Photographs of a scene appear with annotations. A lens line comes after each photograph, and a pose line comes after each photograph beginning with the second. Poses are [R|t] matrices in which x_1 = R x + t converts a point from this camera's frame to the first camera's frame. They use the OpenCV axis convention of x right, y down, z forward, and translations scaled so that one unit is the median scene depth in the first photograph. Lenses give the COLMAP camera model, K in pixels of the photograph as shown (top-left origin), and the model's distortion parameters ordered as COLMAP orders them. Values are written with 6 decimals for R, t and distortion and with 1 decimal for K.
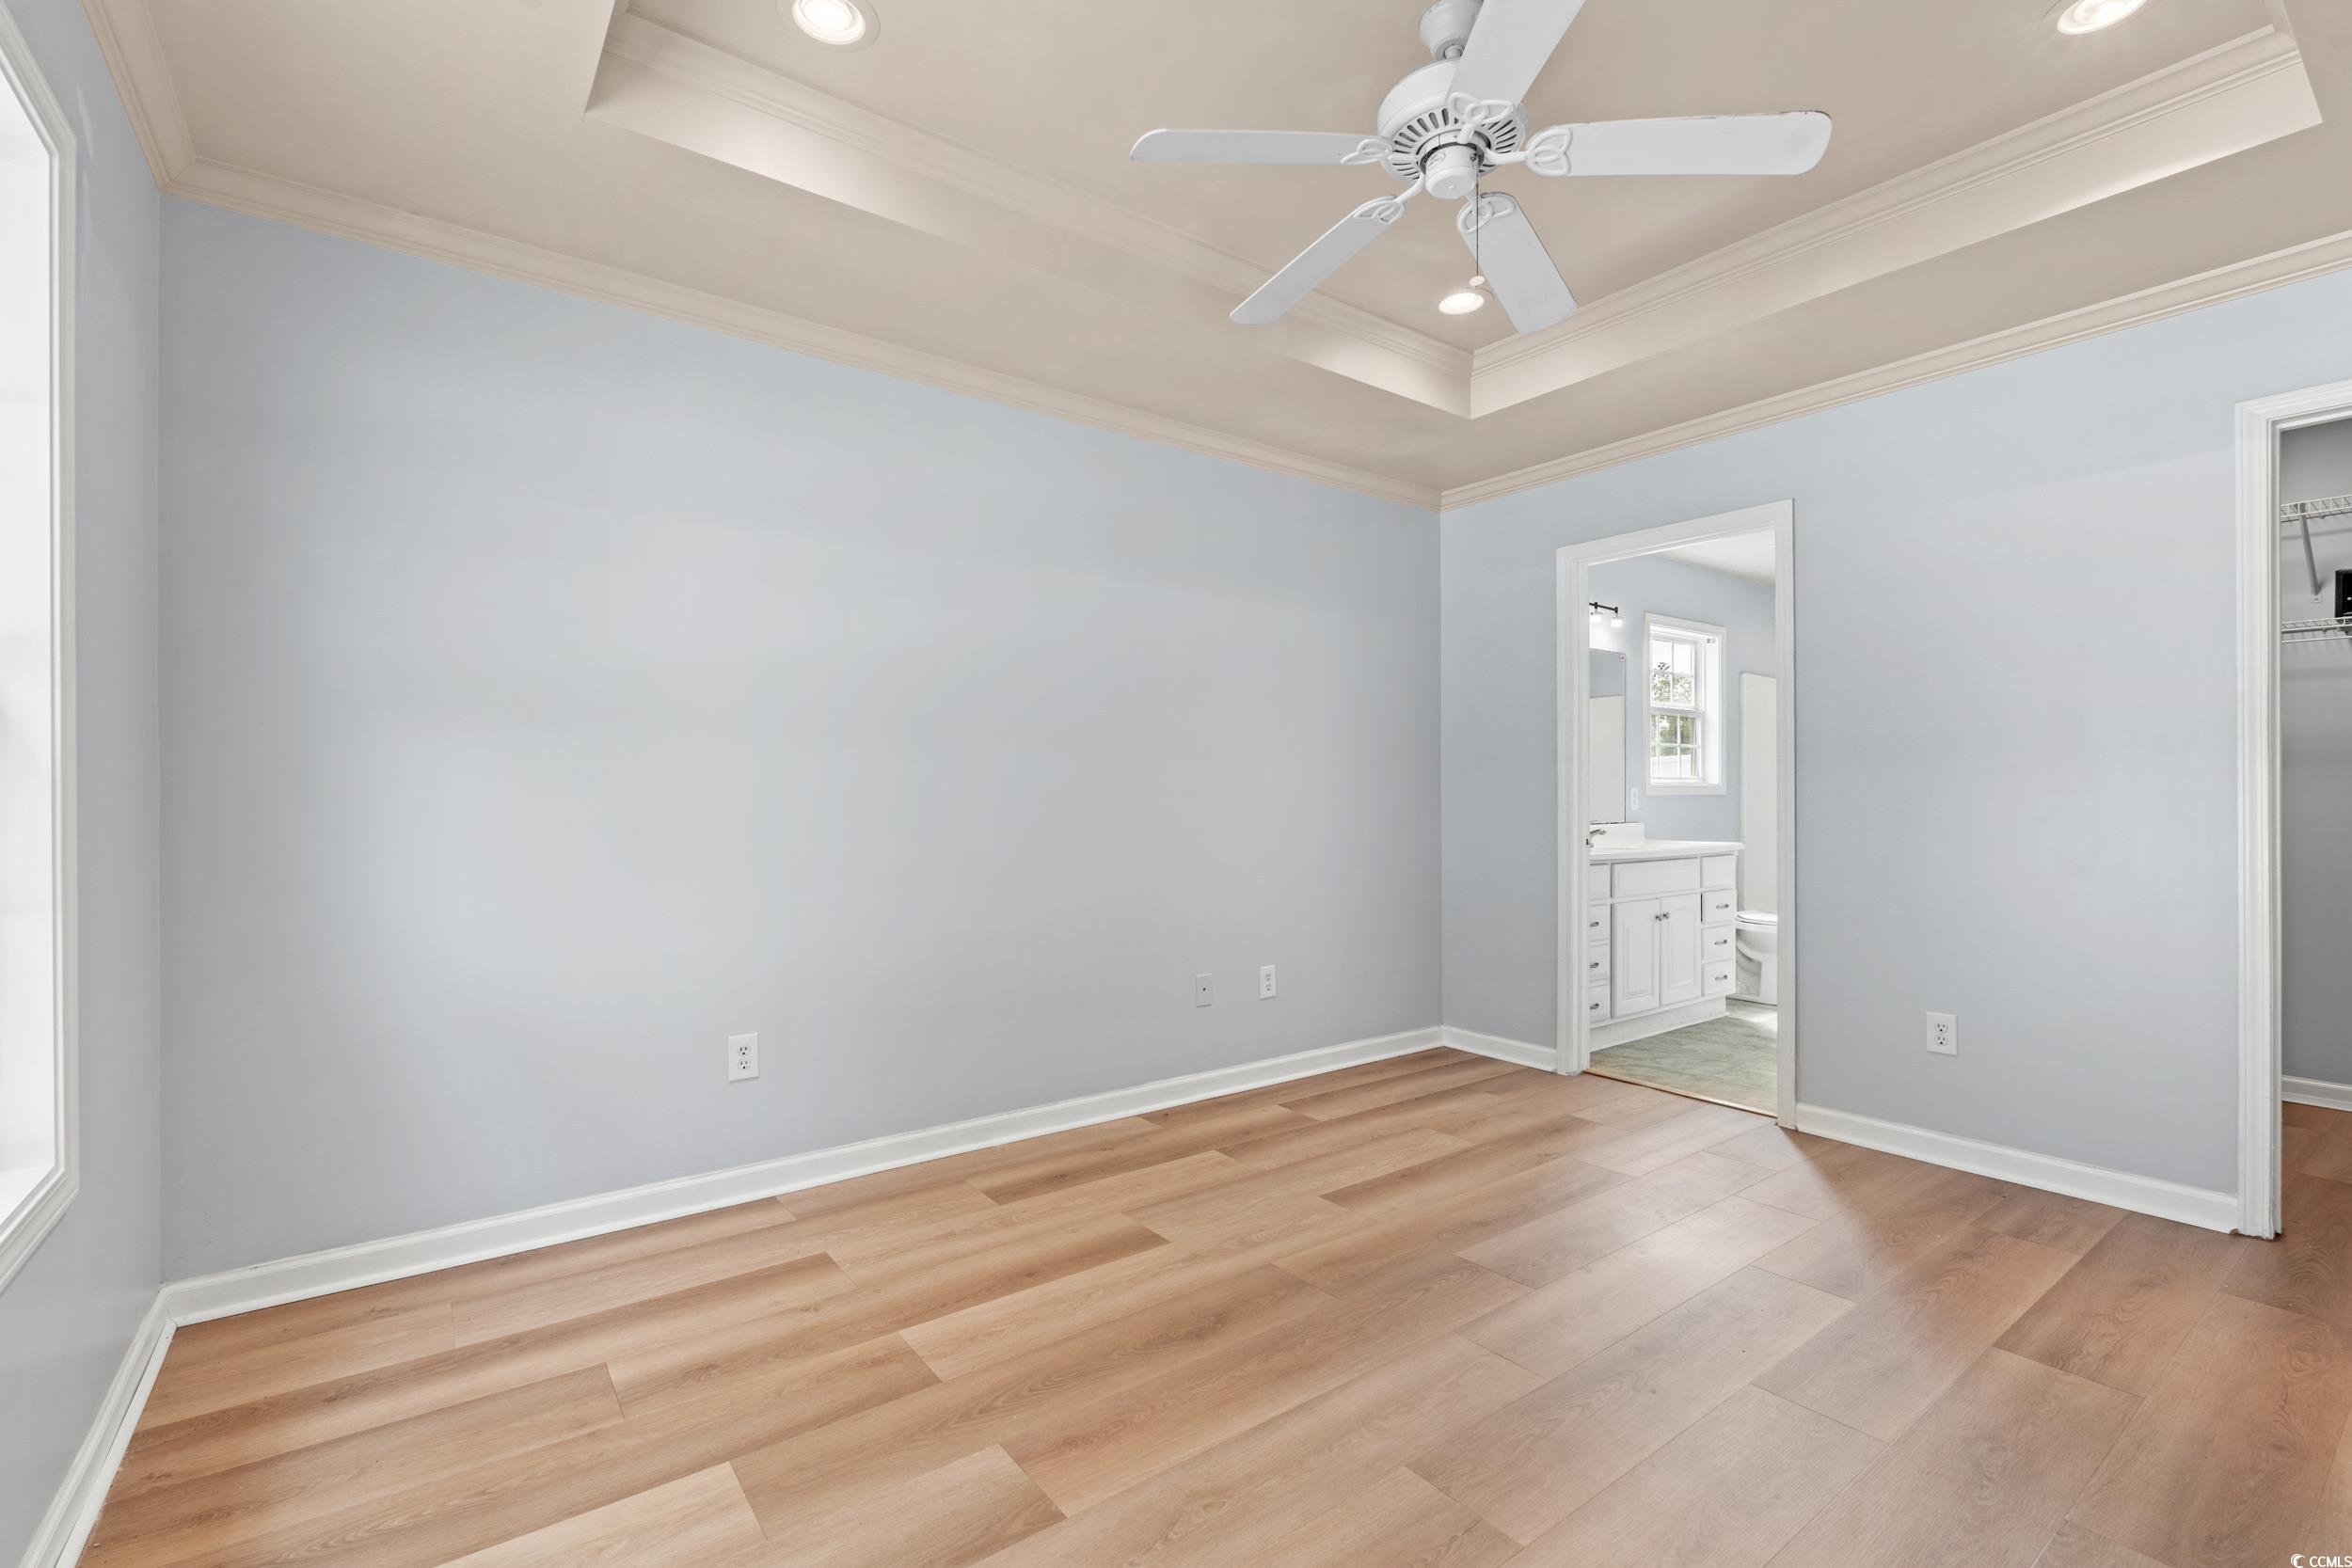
lens RADIAL K [[1035.6, 0, 1181.6], [0, 1035.6, 799.9], [0, 0, 1]] dist [-0.000044, -0.000110]
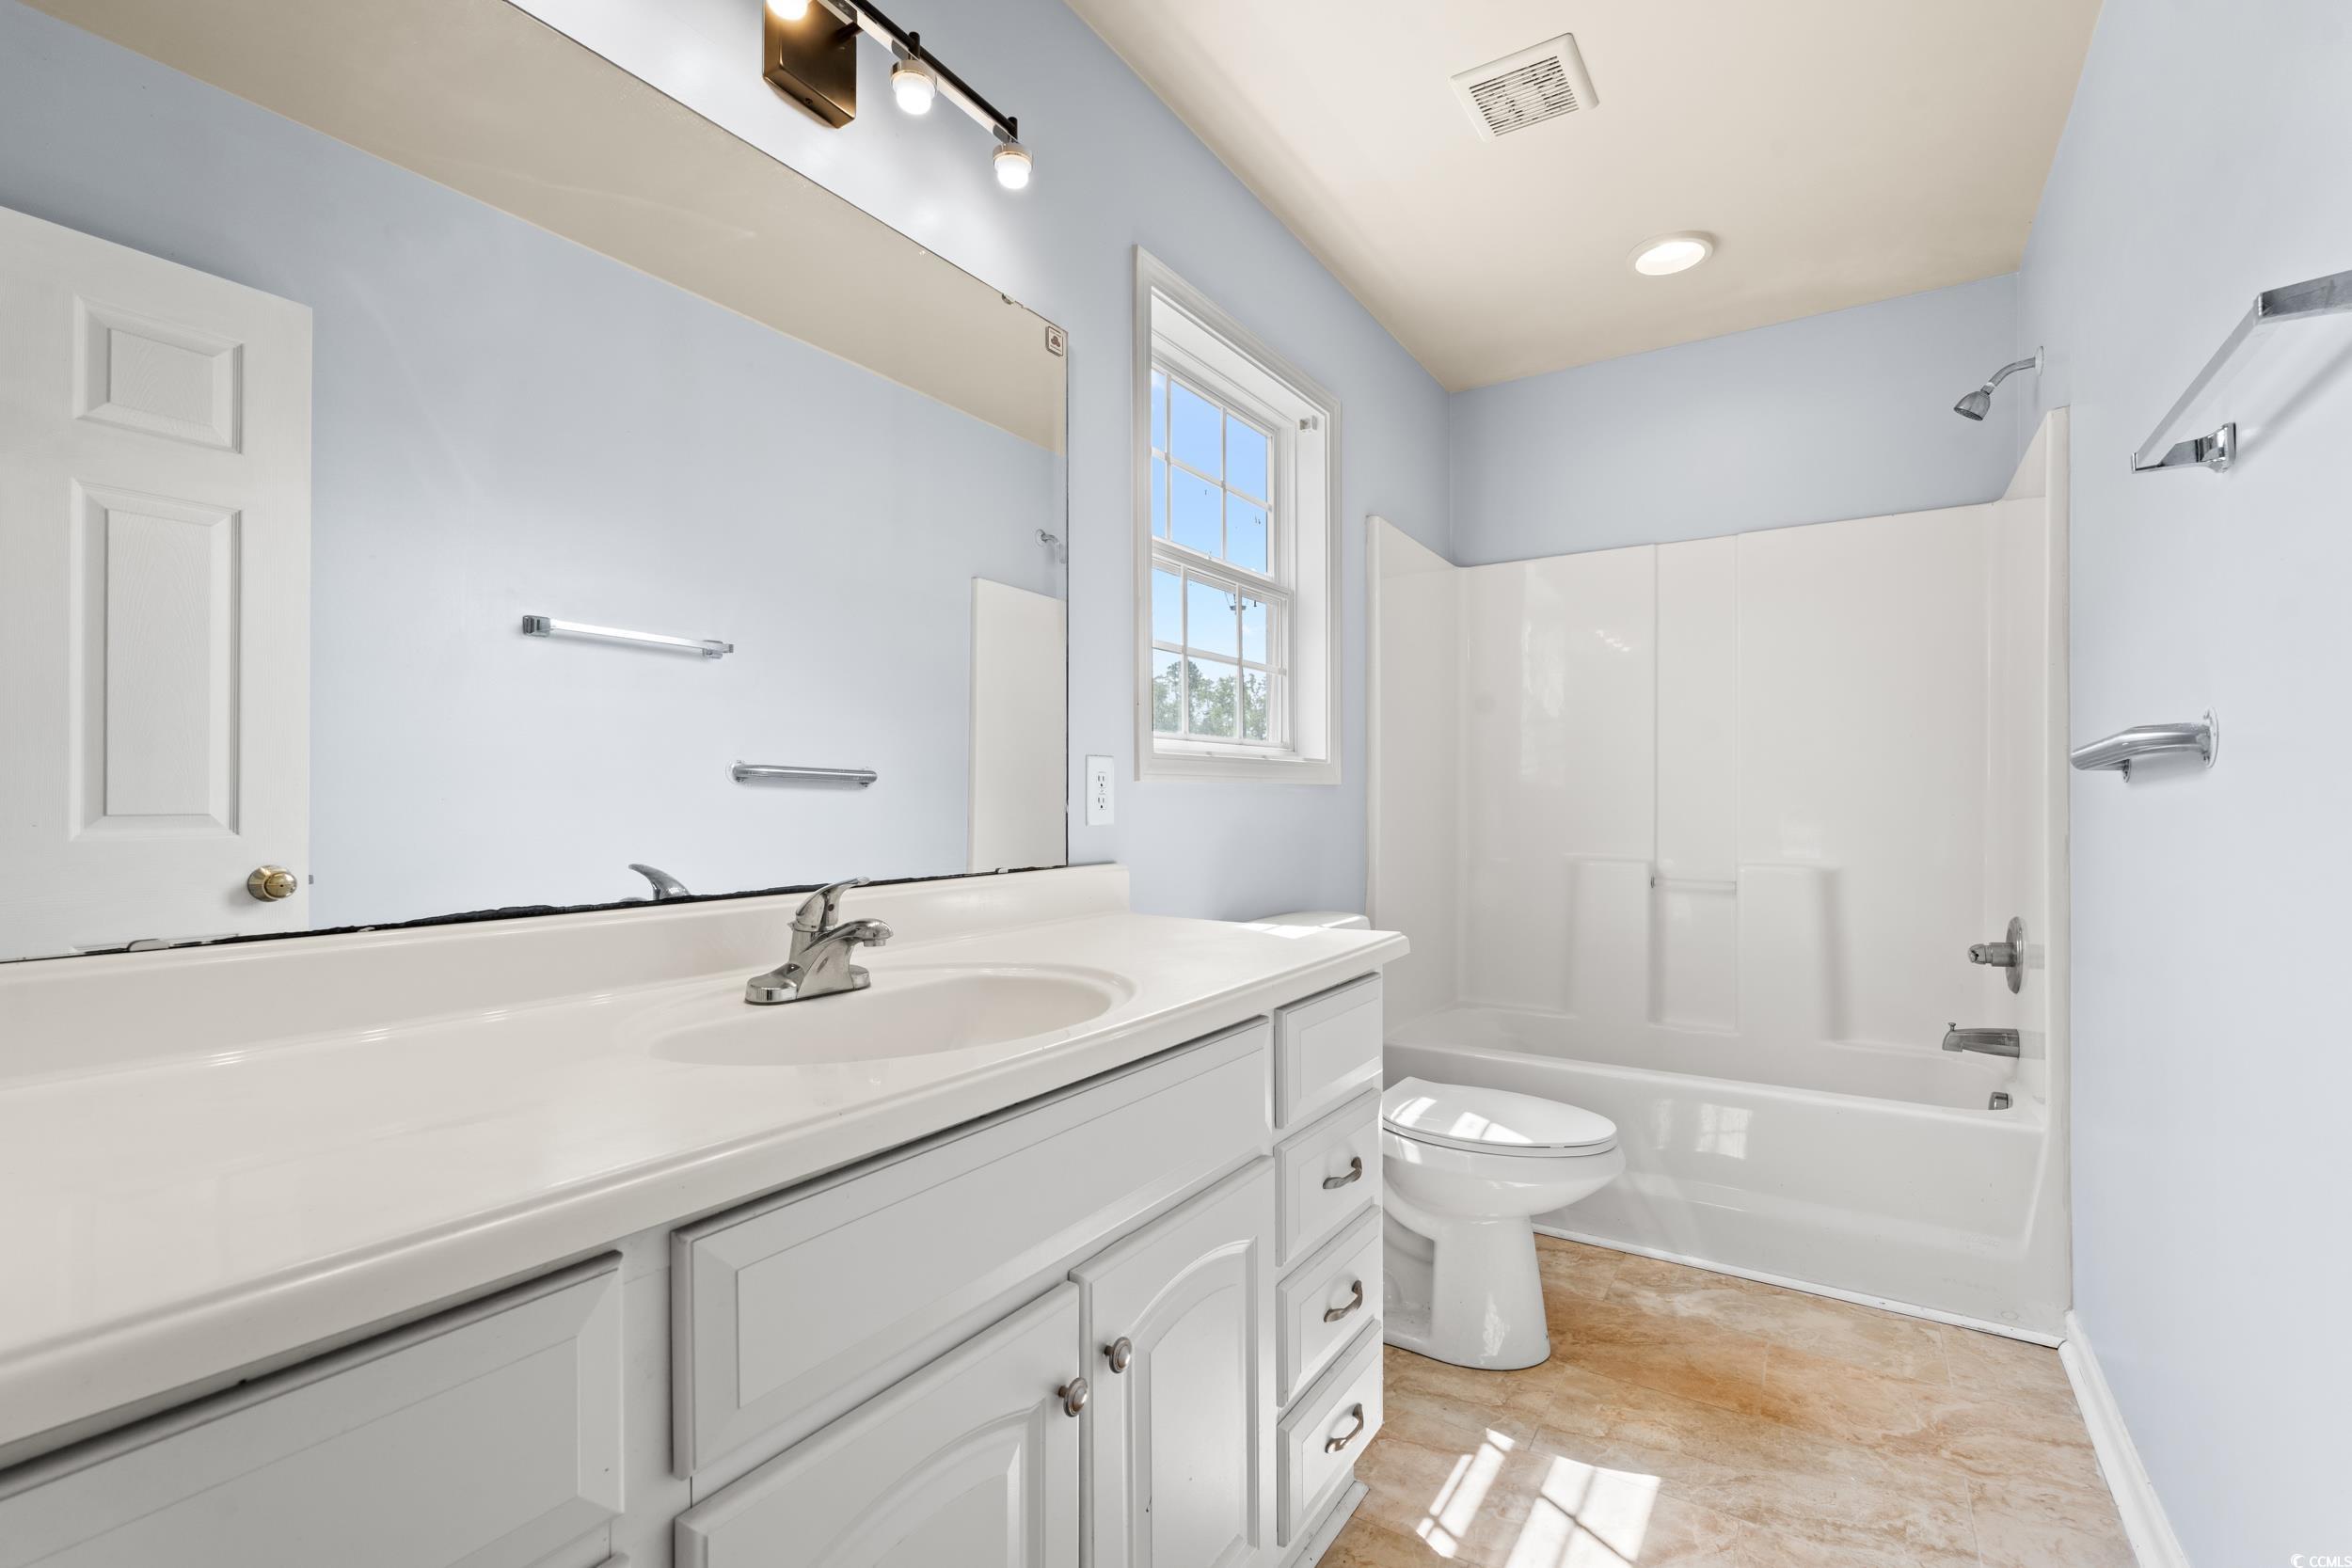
lens RADIAL K [[1023.6, 0, 1201.4], [0, 1023.6, 802.8], [0, 0, 1]] dist [-0.000787, 0.000065]
pose [[0.935078, -0.003669, 0.354422, 0.740061], [0.005414, 0.999978, -0.003933, 0.007519], [-0.354400, 0.005597, 0.935077, 1.441490]]
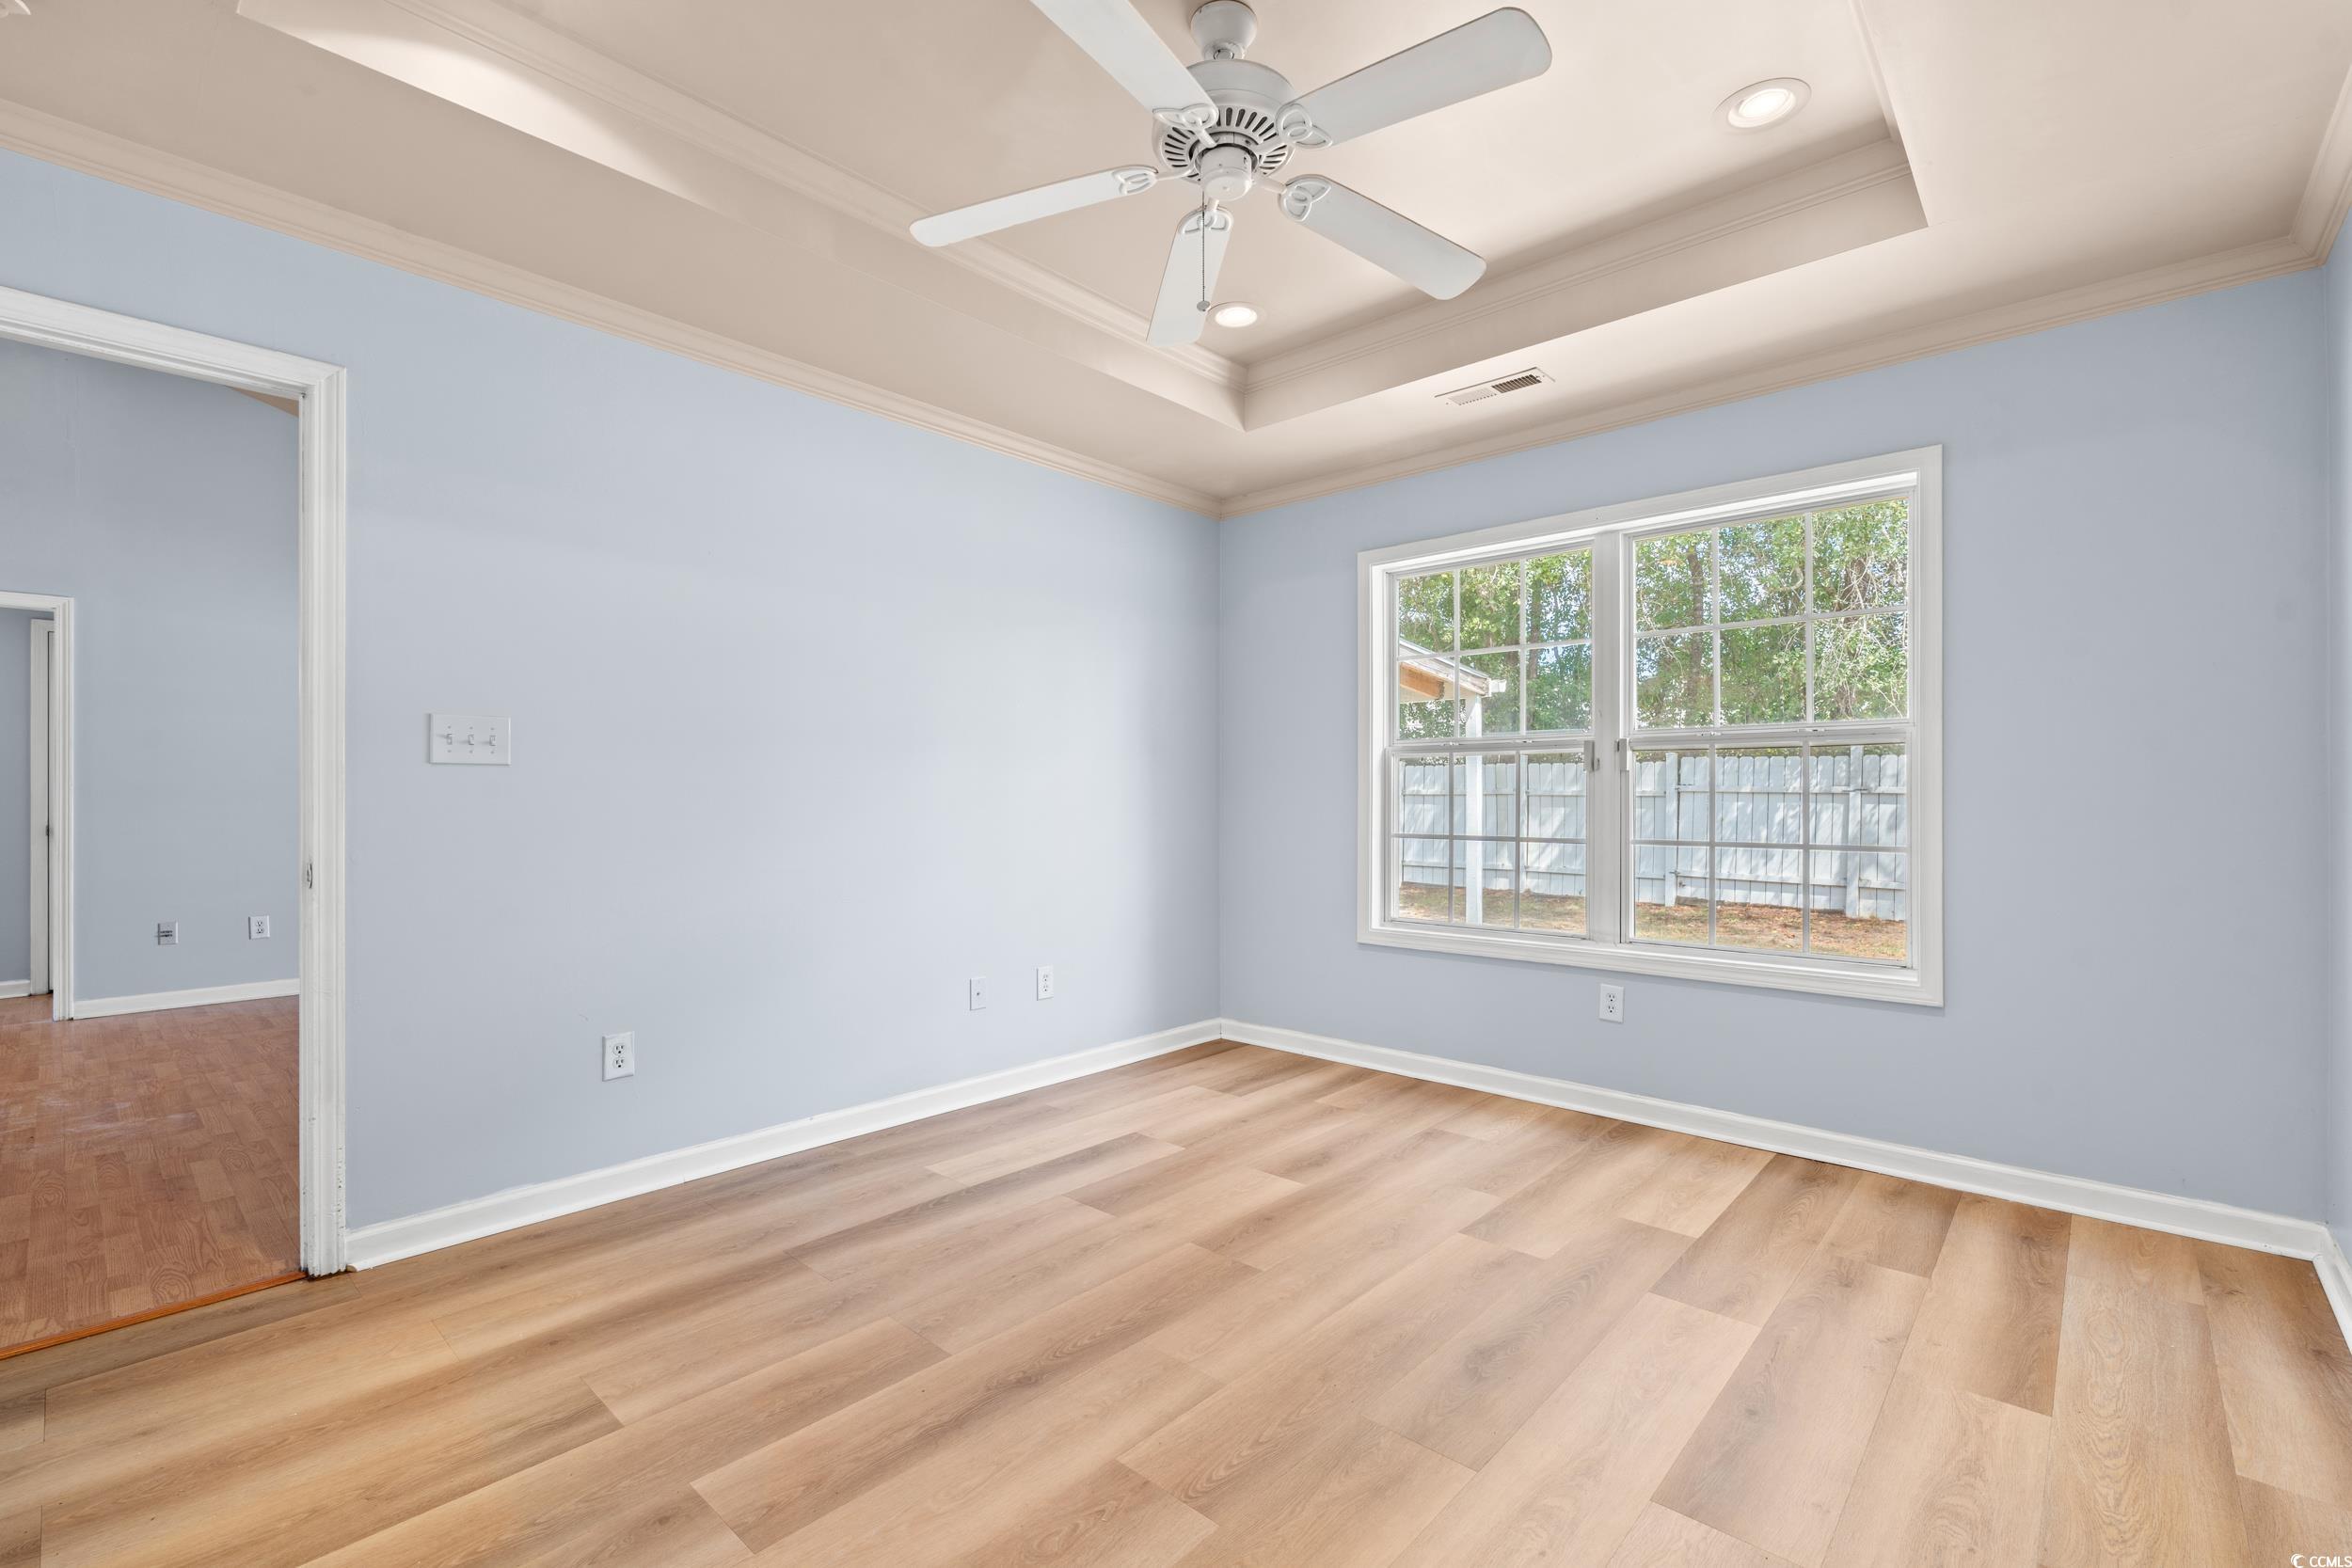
lens RADIAL K [[1027.6, 0, 1173.9], [0, 1027.6, 780.5], [0, 0, 1]] dist [-0.003335, 0.000209]
pose [[-0.983143, -0.002362, -0.182825, 0.380898], [-0.000964, 0.999970, -0.007738, -0.009084], [0.182837, -0.007431, -0.983115, 1.516284]]
